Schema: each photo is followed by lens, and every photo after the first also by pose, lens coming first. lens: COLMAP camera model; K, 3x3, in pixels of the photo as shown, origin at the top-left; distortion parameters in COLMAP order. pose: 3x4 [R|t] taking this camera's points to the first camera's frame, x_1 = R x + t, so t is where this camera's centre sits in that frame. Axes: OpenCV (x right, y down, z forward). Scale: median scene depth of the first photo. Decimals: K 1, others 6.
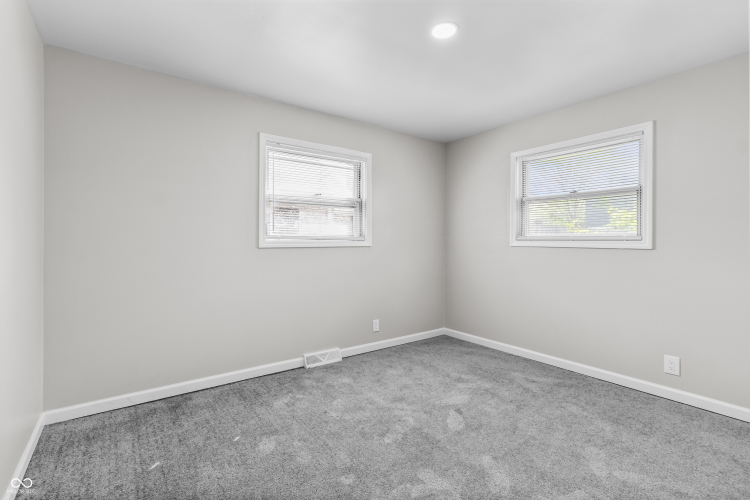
lens RADIAL K [[348.1, 0, 370.2], [0, 348.1, 242.0], [0, 0, 1]] dist [0.002893, -0.000213]
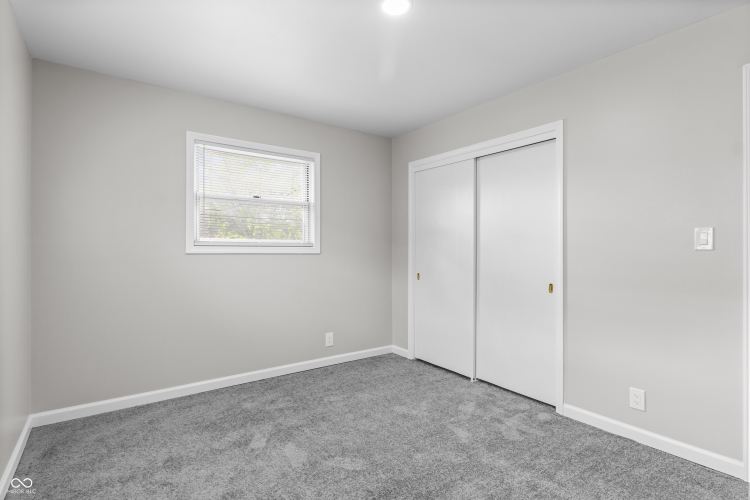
lens RADIAL K [[367.5, 0, 375.0], [0, 367.5, 250.0], [0, 0, 1]] dist [0.001340, 0.000238]
pose [[-0.000875, -0.002595, 0.999996, -0.483550], [0.003437, 0.999991, 0.002598, 0.004423], [-0.999994, 0.003439, -0.000866, 0.724951]]
